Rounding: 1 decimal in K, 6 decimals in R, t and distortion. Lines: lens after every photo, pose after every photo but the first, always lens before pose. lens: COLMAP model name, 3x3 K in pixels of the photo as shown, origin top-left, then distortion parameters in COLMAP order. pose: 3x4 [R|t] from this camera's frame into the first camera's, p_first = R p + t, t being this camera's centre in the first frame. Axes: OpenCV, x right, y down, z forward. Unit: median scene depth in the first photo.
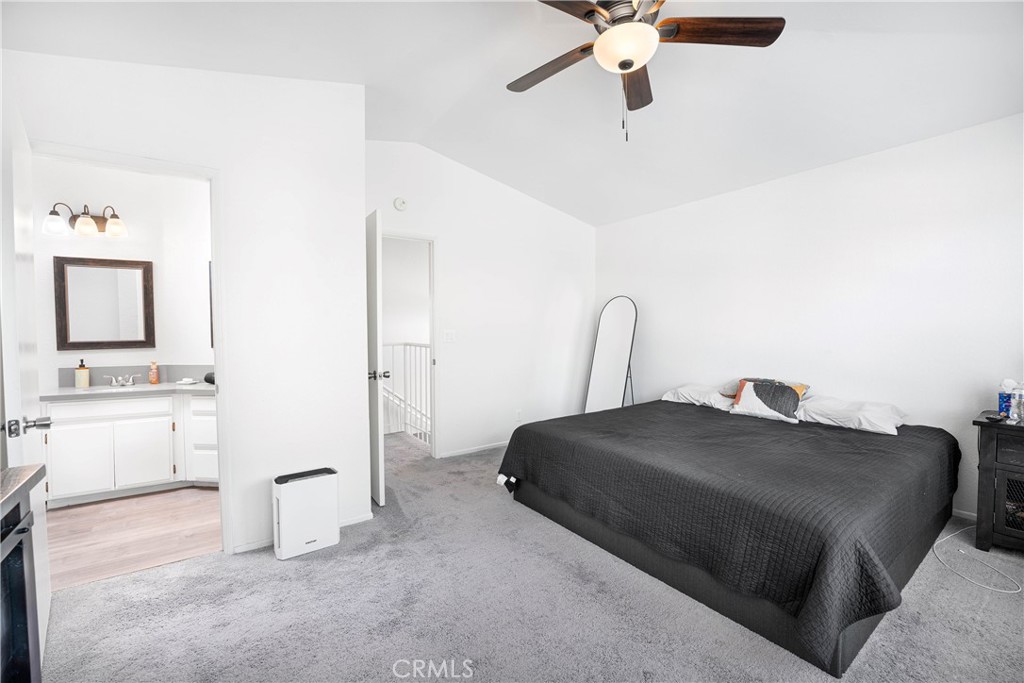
lens RADIAL K [[412.4, 0, 510.3], [0, 412.4, 337.3], [0, 0, 1]] dist [-0.020854, -0.000484]
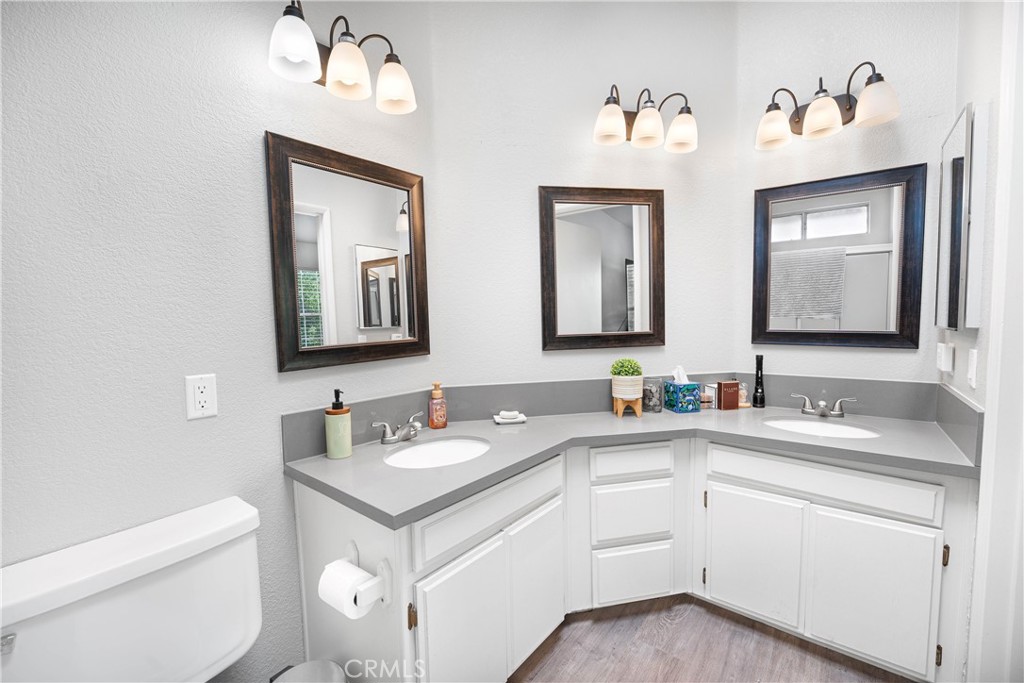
lens RADIAL K [[412.4, 0, 512.9], [0, 412.4, 341.6], [0, 0, 1]] dist [-0.020854, -0.000484]
pose [[0.962707, -0.037822, 0.267891, -0.983721], [0.029061, 0.998908, 0.036595, -0.005072], [-0.268982, -0.027445, 0.962754, 0.531135]]
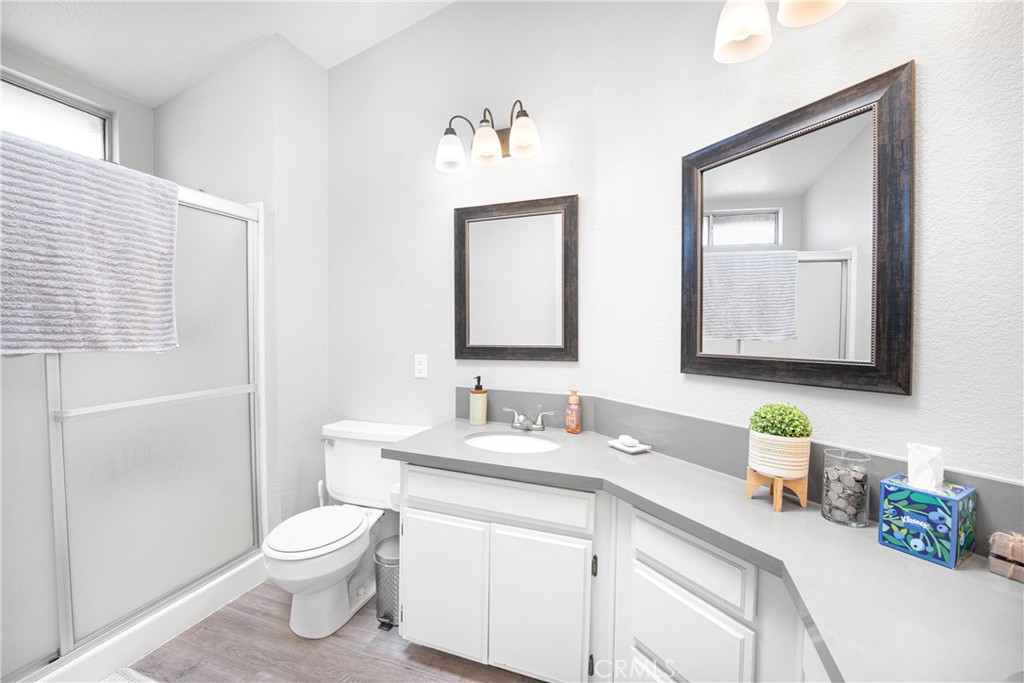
lens RADIAL K [[412.4, 0, 510.4], [0, 412.4, 342.7], [0, 0, 1]] dist [-0.020854, -0.000484]
pose [[0.581193, 0.025781, -0.813357, -0.540118], [-0.027546, 0.999549, 0.011999, -0.002287], [0.813299, 0.015431, 0.581641, 0.675497]]
